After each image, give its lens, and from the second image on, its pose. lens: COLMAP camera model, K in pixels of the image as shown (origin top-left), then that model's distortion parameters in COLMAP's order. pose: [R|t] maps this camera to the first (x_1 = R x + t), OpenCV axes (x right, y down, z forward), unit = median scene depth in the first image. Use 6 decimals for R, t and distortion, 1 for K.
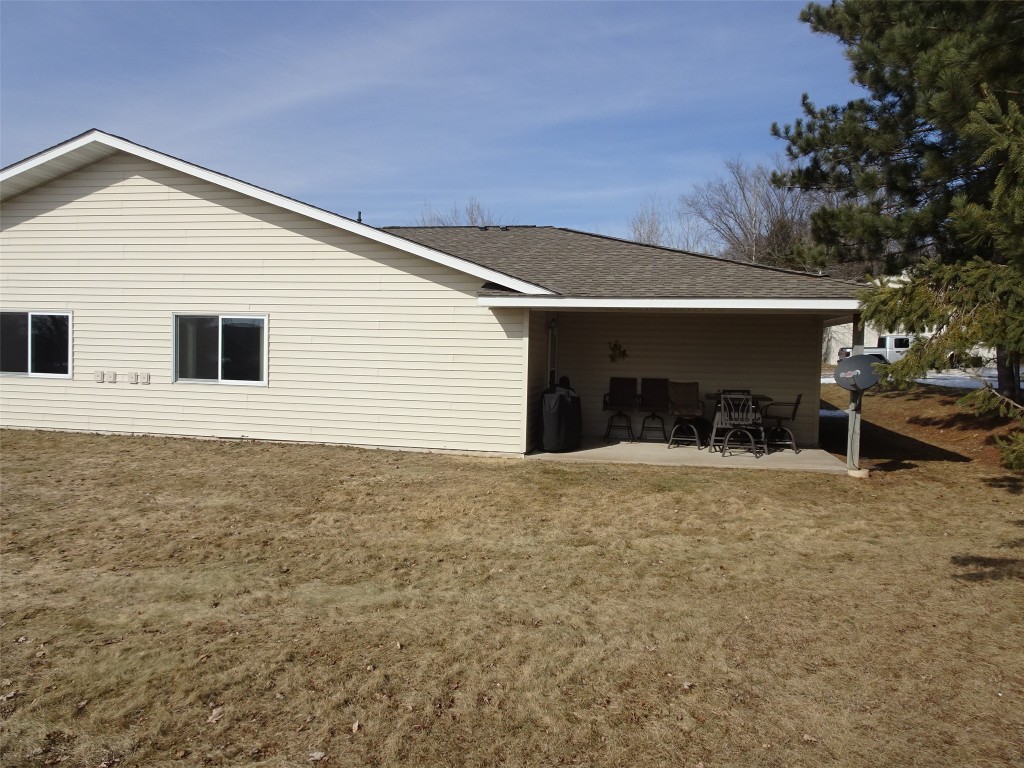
lens RADIAL K [[724.8, 0, 514.7], [0, 724.8, 384.9], [0, 0, 1]] dist [0.006210, 0.004321]
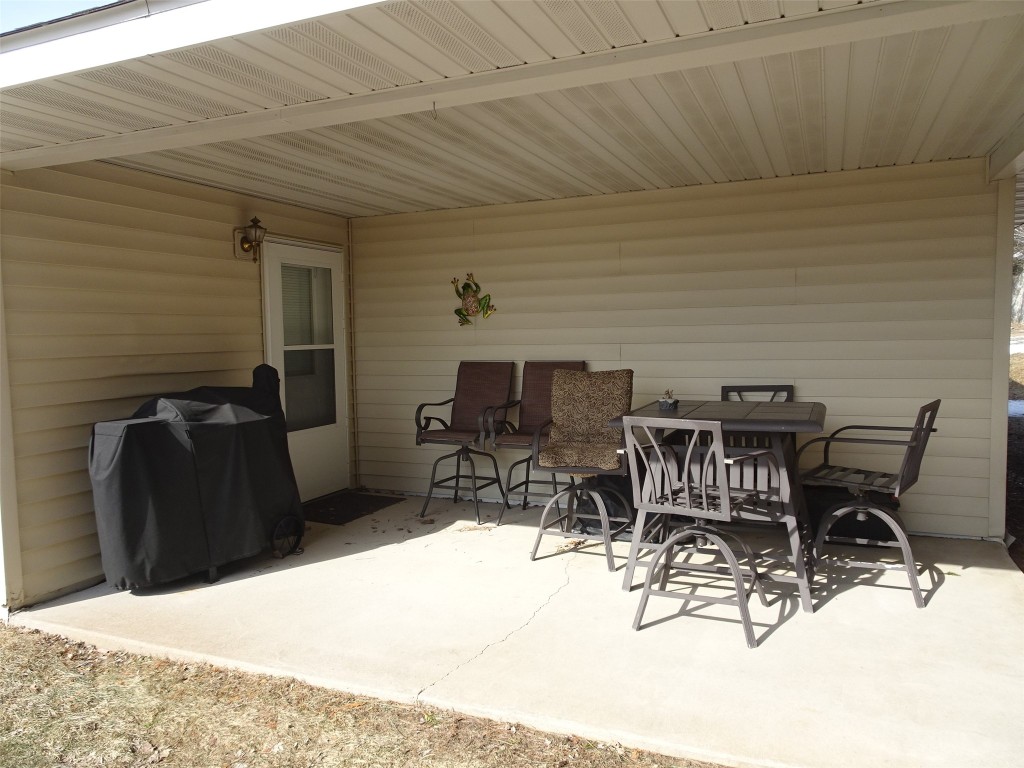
lens RADIAL K [[724.8, 0, 509.9], [0, 724.8, 382.7], [0, 0, 1]] dist [0.006210, 0.004321]
pose [[0.977950, -0.029652, -0.206724, 0.264643], [0.035545, 0.999059, 0.024850, -0.007763], [0.205793, -0.031650, 0.978084, 0.623024]]
